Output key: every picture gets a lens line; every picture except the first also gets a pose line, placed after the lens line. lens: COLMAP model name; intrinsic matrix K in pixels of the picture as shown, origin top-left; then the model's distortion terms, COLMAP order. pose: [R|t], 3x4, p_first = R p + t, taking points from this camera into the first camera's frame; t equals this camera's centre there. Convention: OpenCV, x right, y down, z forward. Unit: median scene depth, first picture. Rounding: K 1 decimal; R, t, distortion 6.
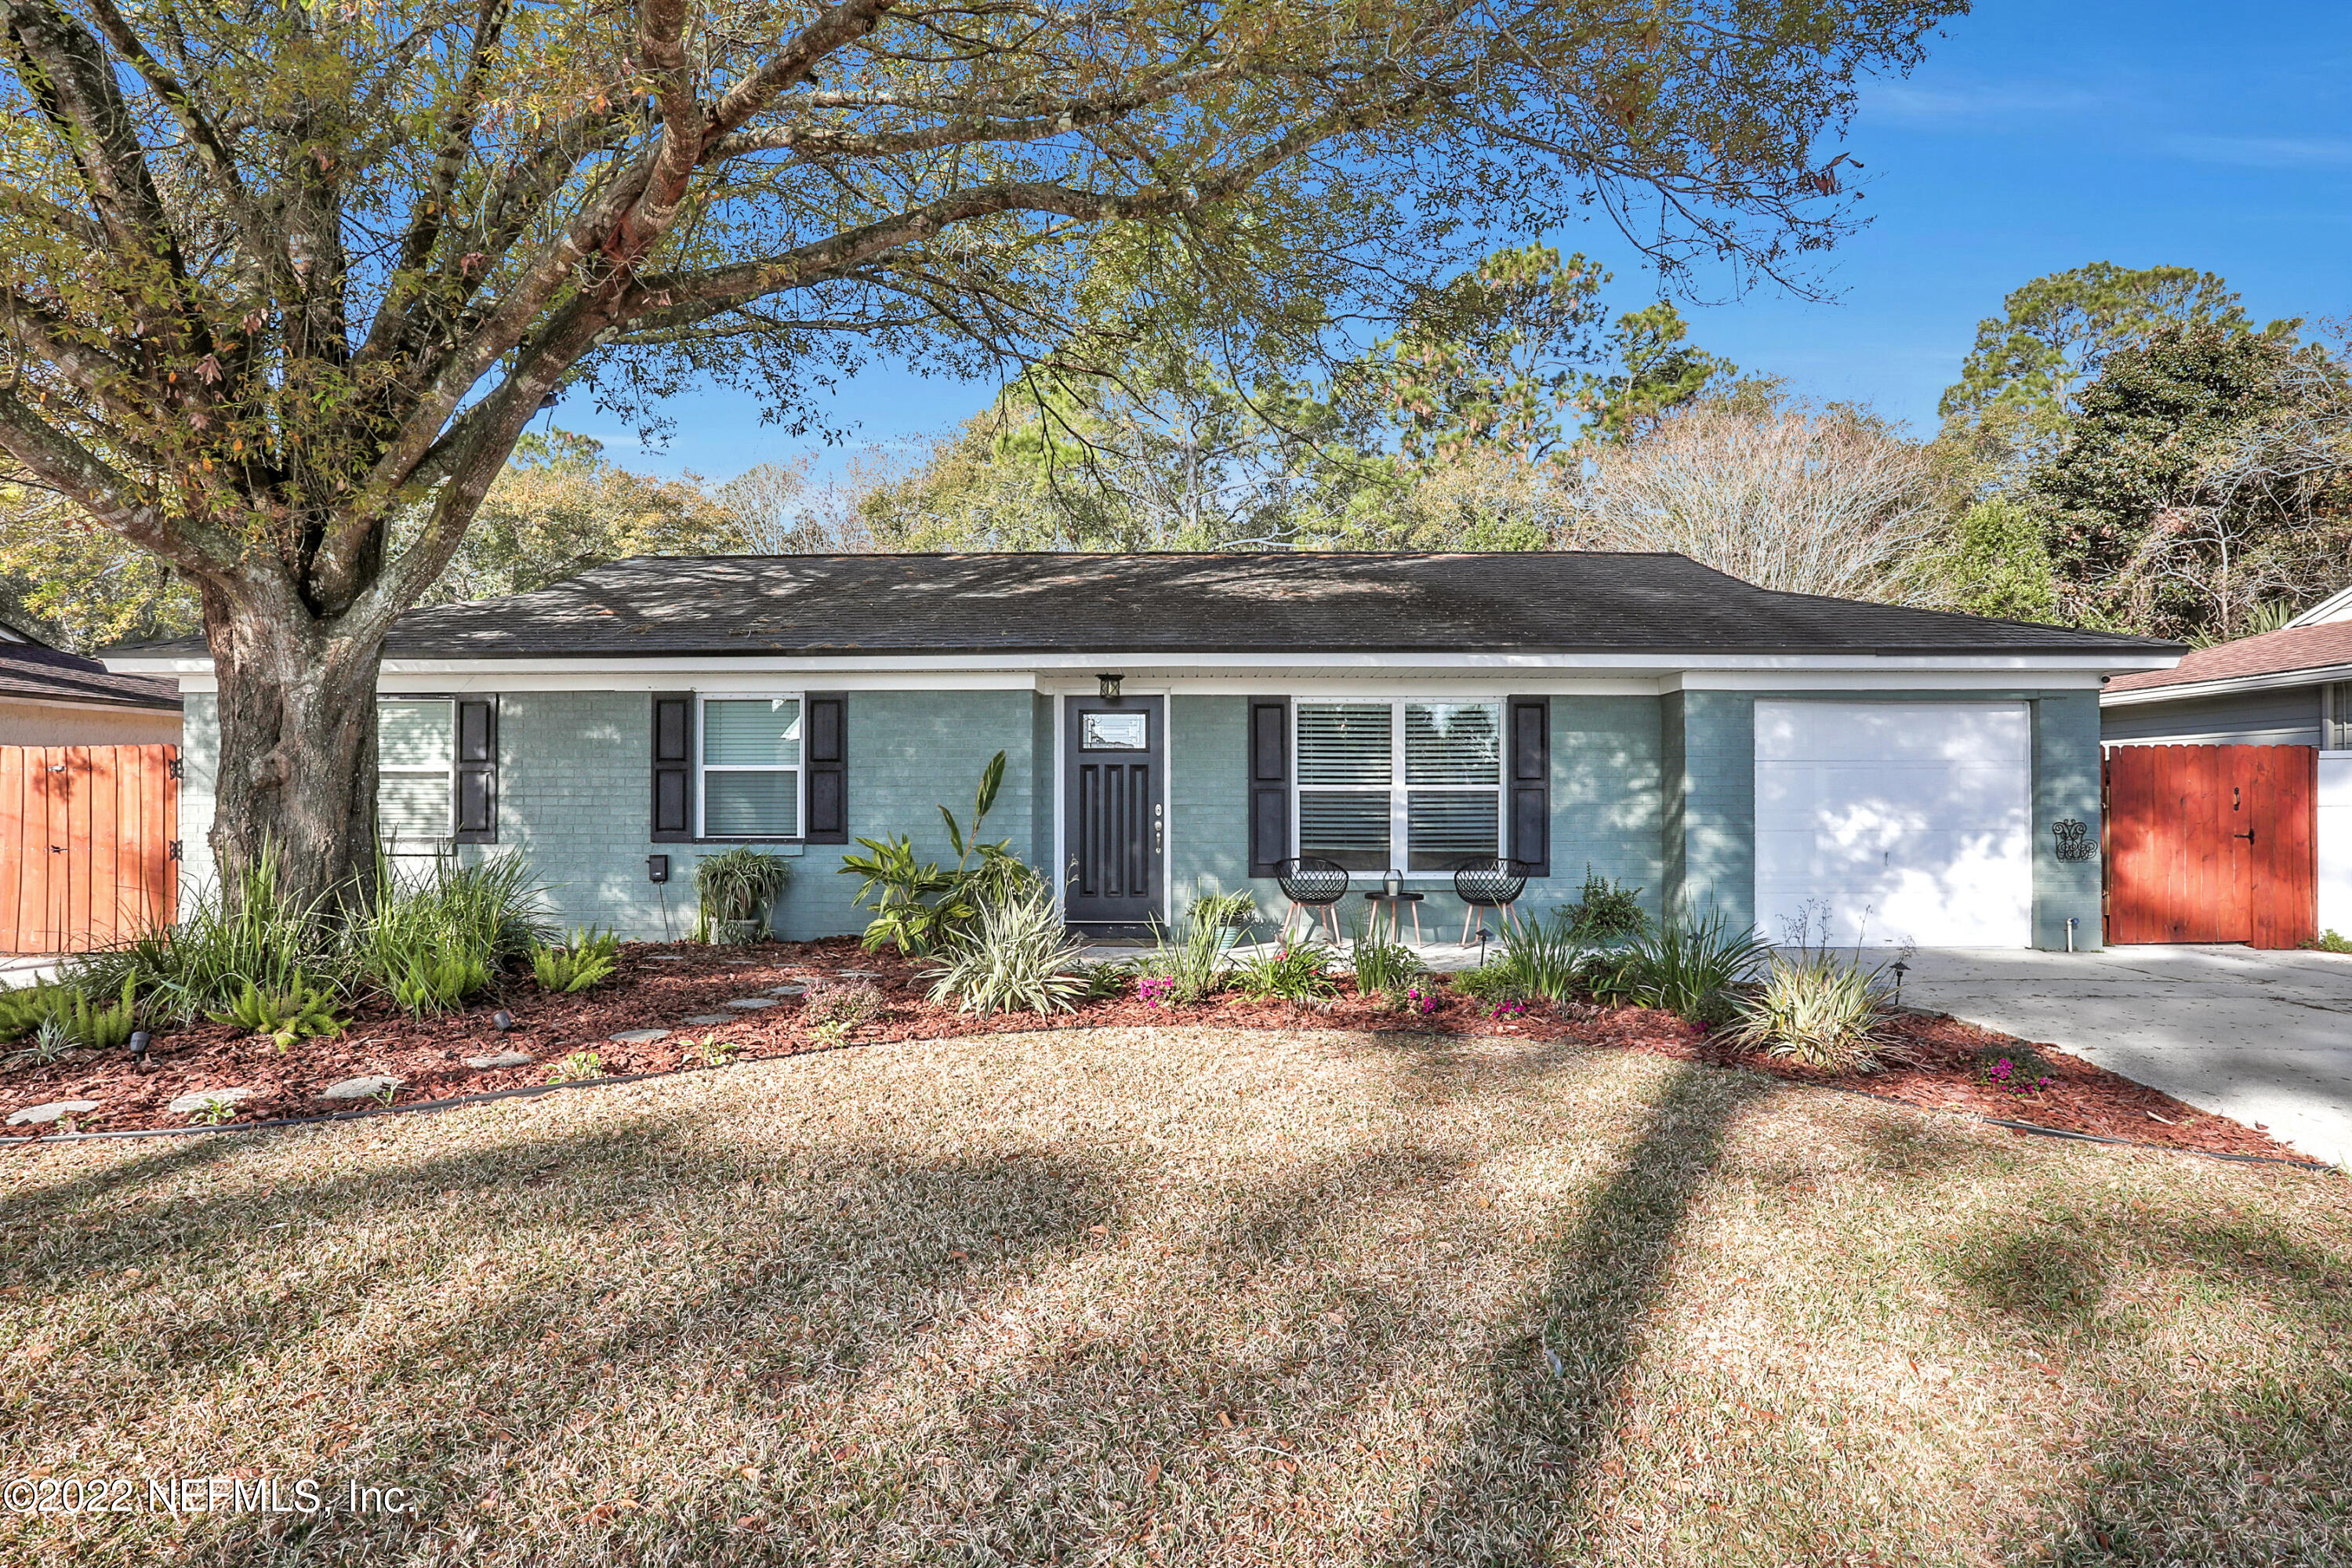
lens RADIAL K [[1388.4, 0, 1176.2], [0, 1388.4, 782.6], [0, 0, 1]] dist [-0.021040, 0.001415]
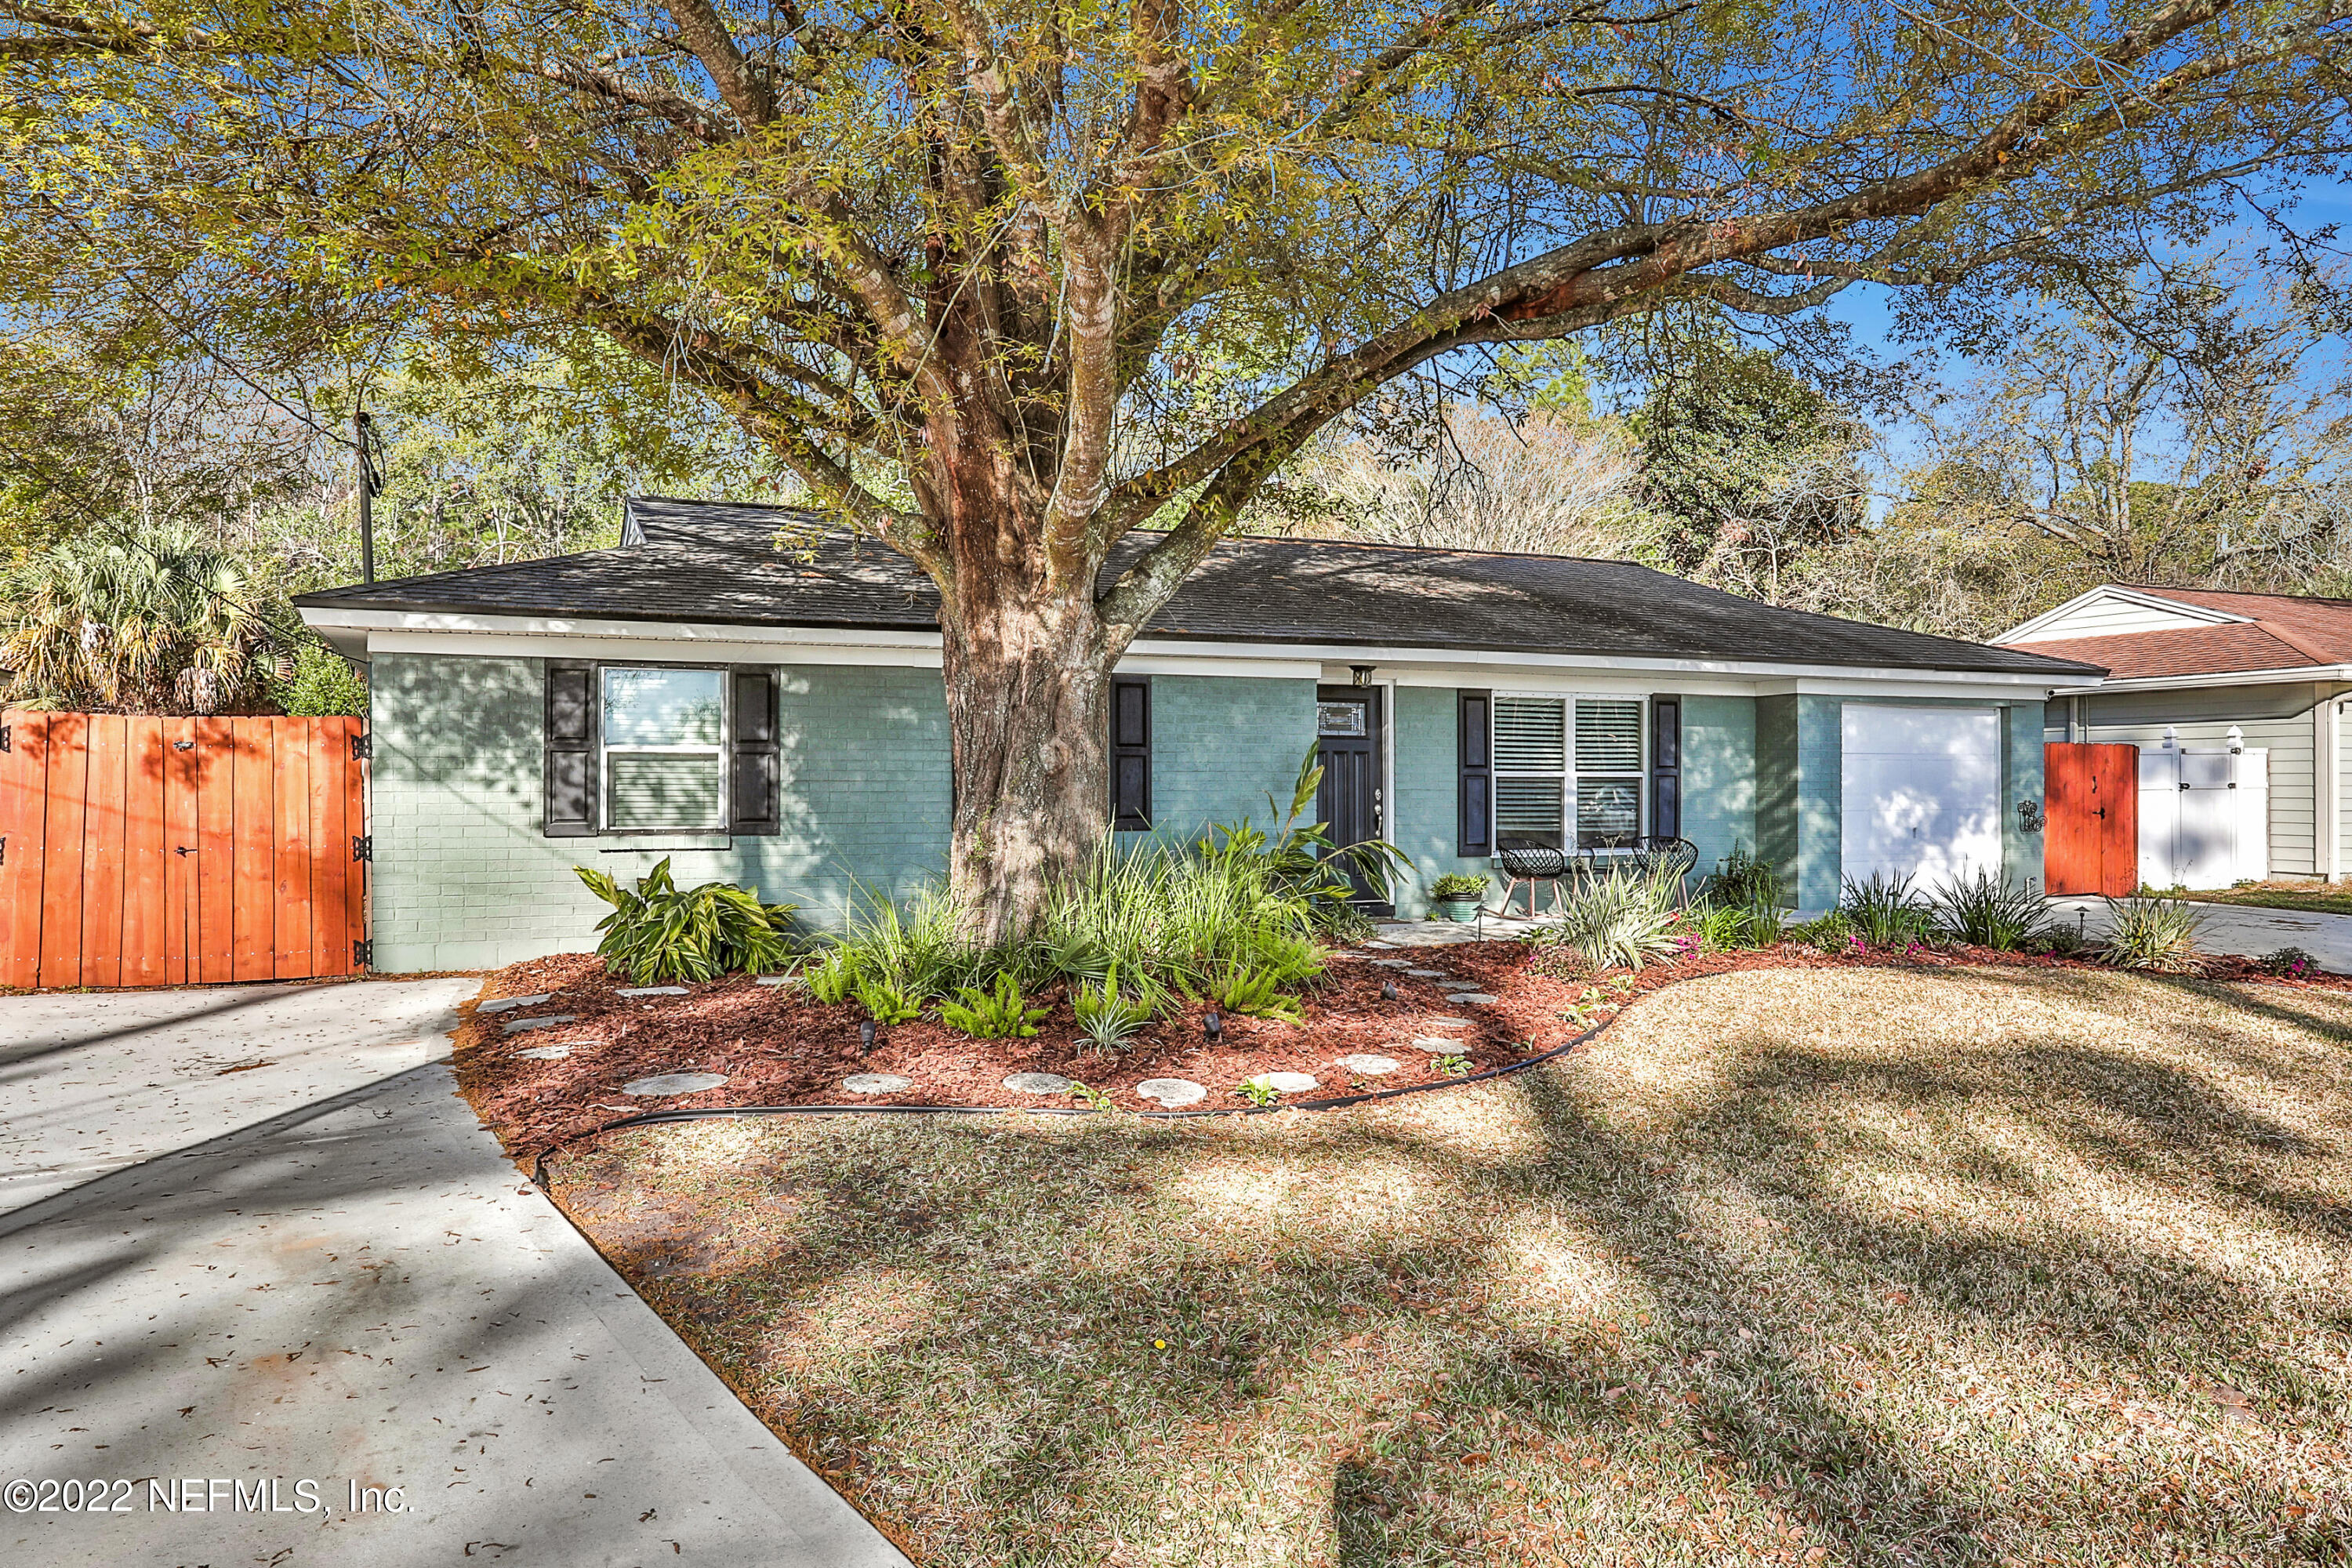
lens RADIAL K [[1610.4, 0, 1175.3], [0, 1610.4, 775.9], [0, 0, 1]] dist [-0.006464, -0.000758]
pose [[0.922408, 0.002844, 0.386205, -0.631582], [-0.006065, 0.999956, 0.007120, -0.002940], [-0.386168, -0.008910, 0.922385, -0.052792]]
